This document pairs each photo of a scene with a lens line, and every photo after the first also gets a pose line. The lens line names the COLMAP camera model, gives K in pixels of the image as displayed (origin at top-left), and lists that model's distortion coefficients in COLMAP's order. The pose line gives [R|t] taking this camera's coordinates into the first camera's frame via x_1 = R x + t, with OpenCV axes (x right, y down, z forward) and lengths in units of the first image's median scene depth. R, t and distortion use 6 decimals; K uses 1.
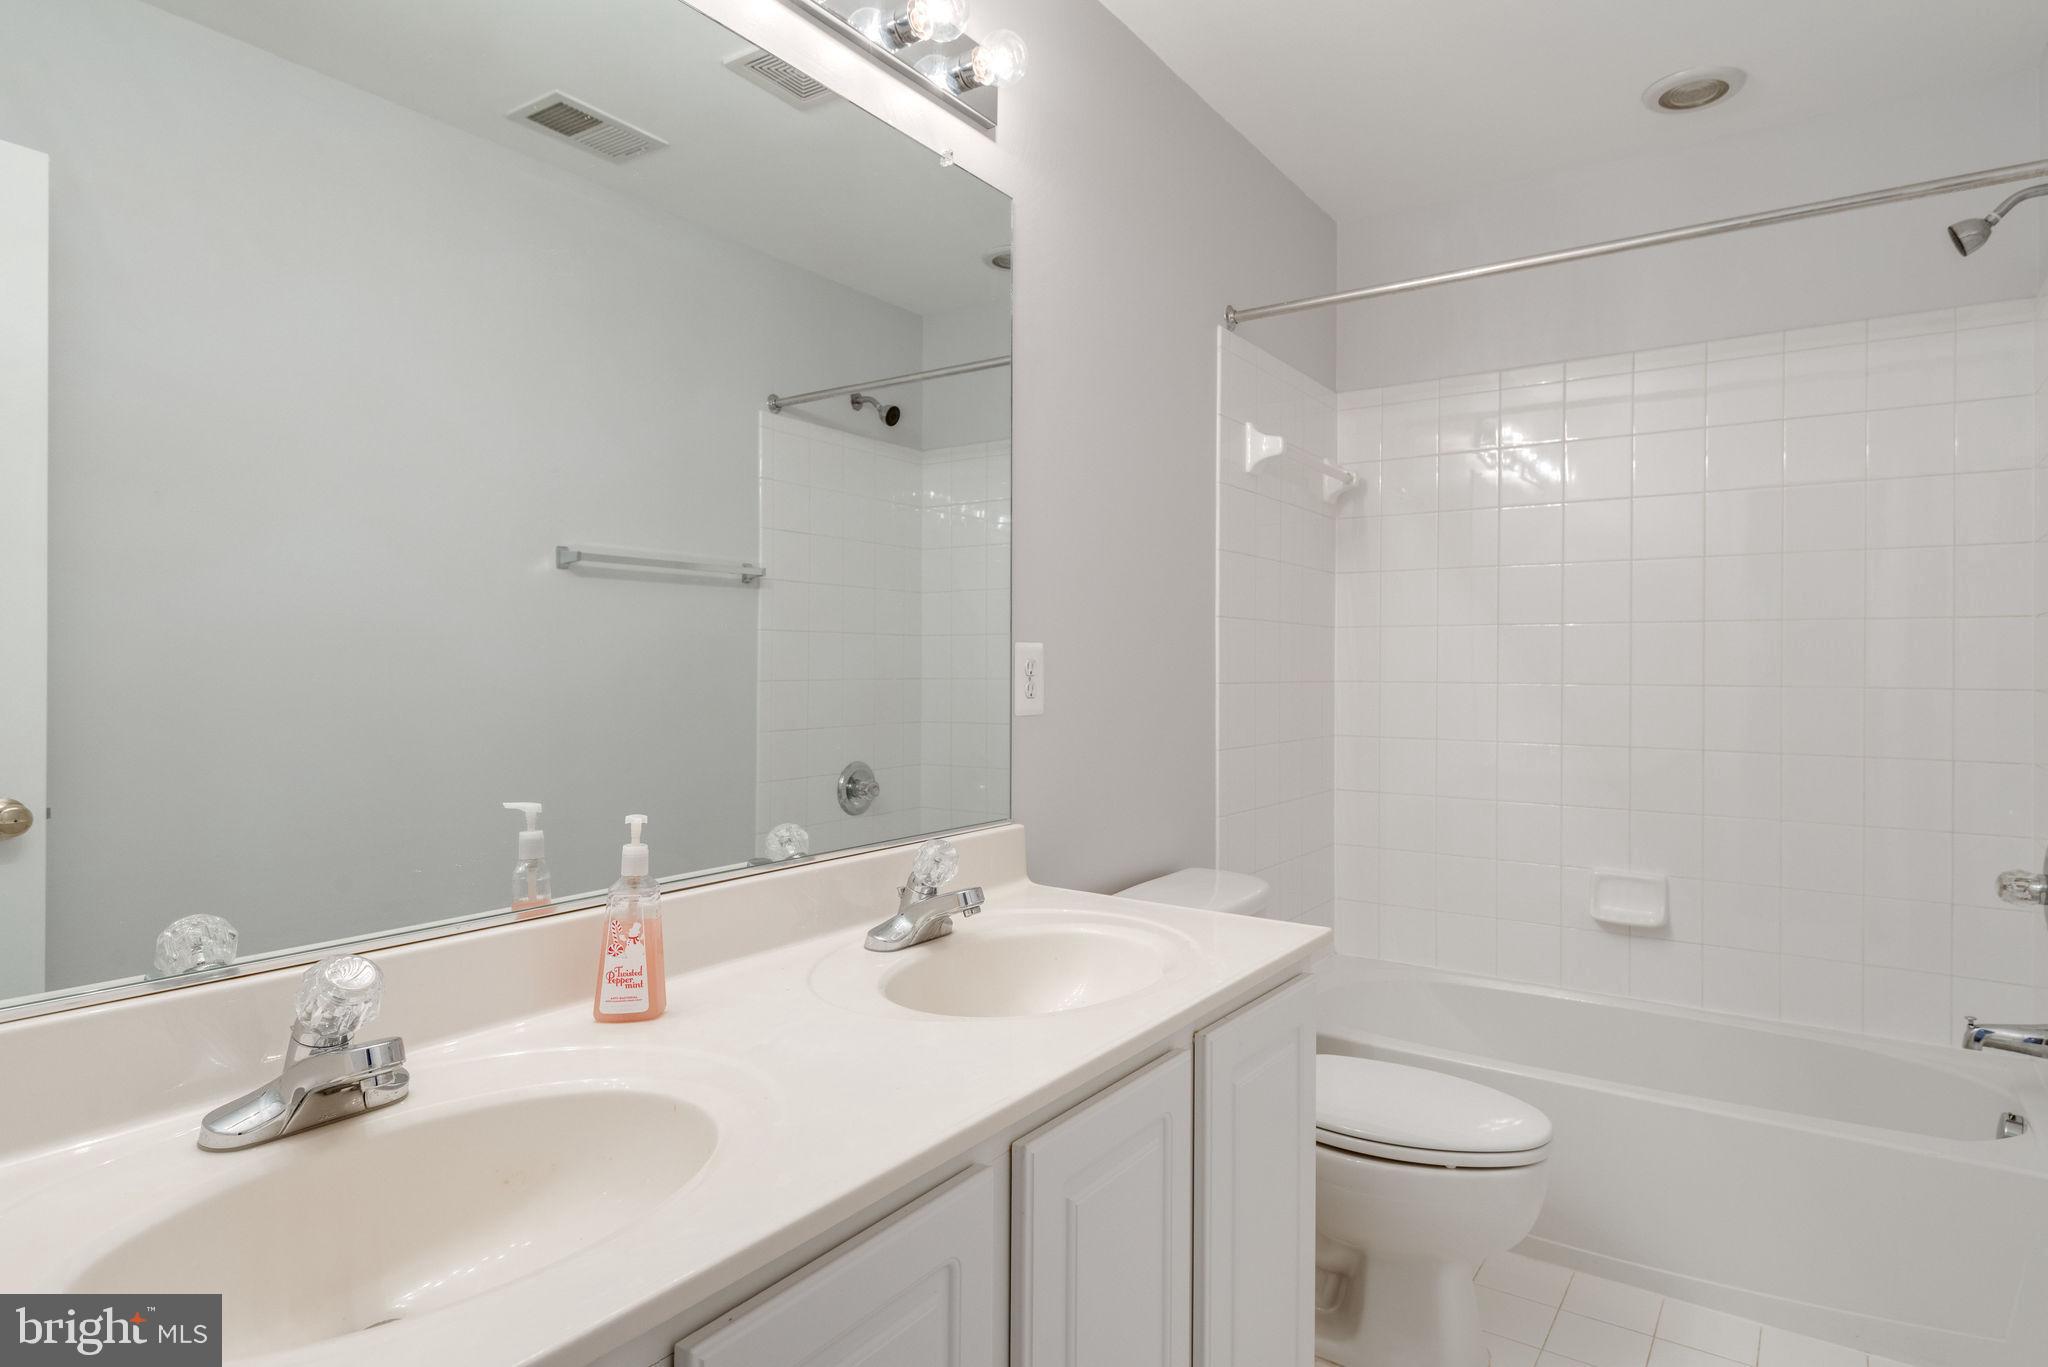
lens RADIAL K [[1119.8, 0, 1023.6], [0, 1119.8, 662.7], [0, 0, 1]] dist [-0.078416, -0.000046]
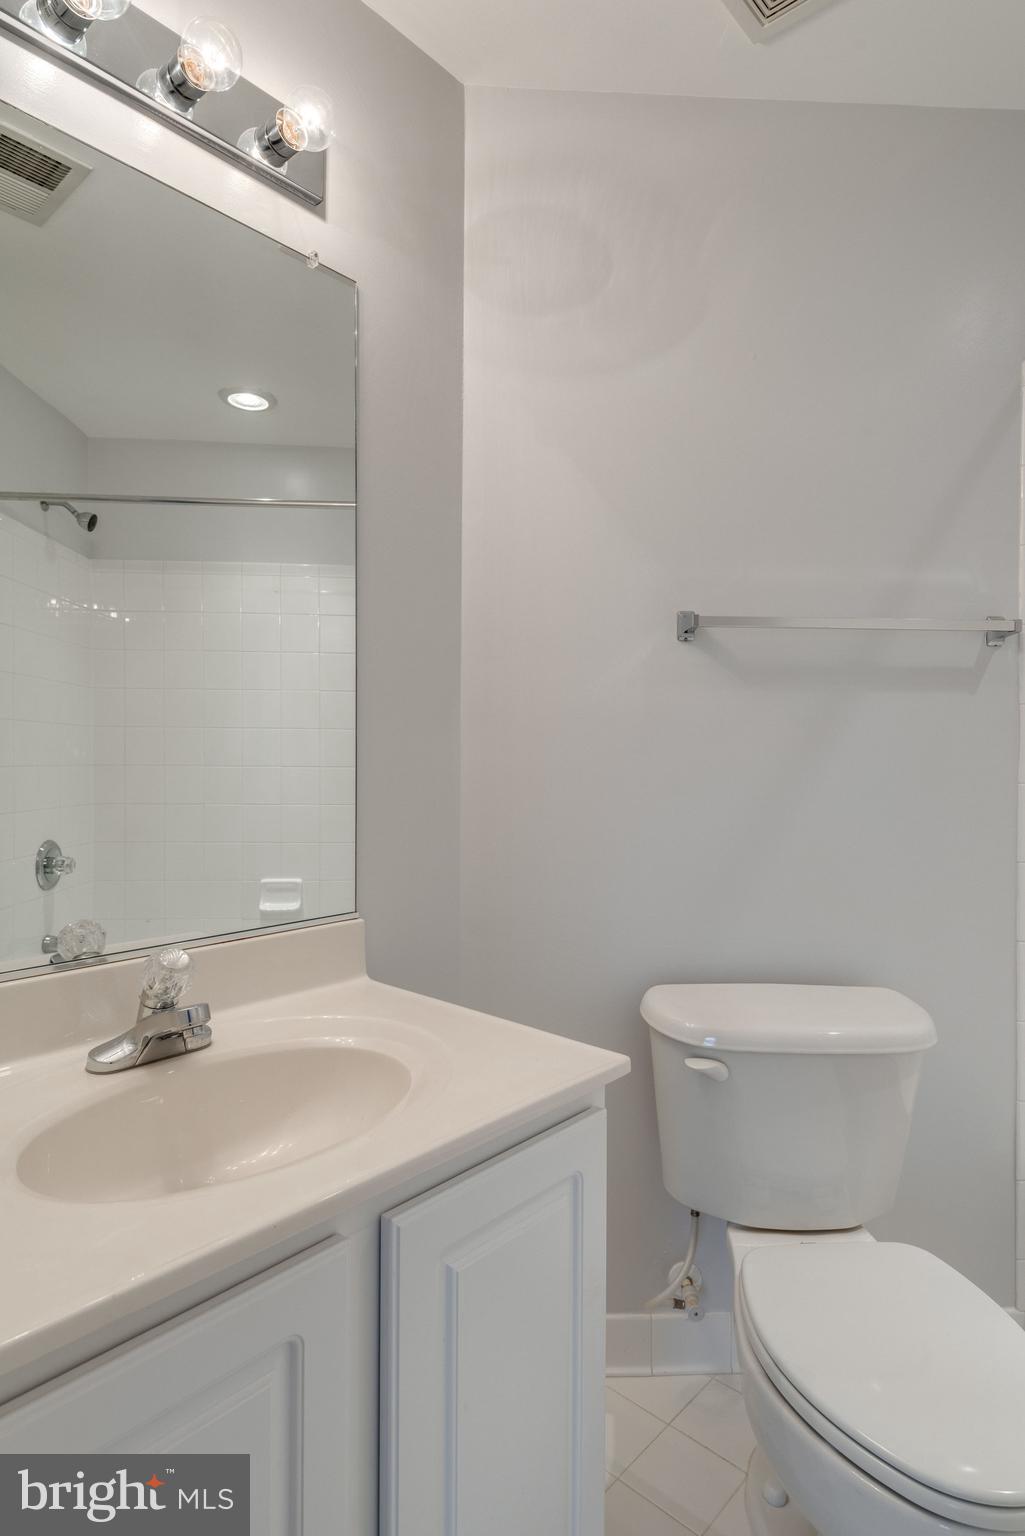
lens RADIAL K [[779.2, 0, 512.5], [0, 779.2, 768.0], [0, 0, 1]] dist [-0.046986, 0.000480]
pose [[0.989025, 0.001842, -0.147734, 0.224226], [0.000557, 0.999869, 0.016196, 0.005284], [0.147745, -0.016100, 0.988894, 0.324246]]
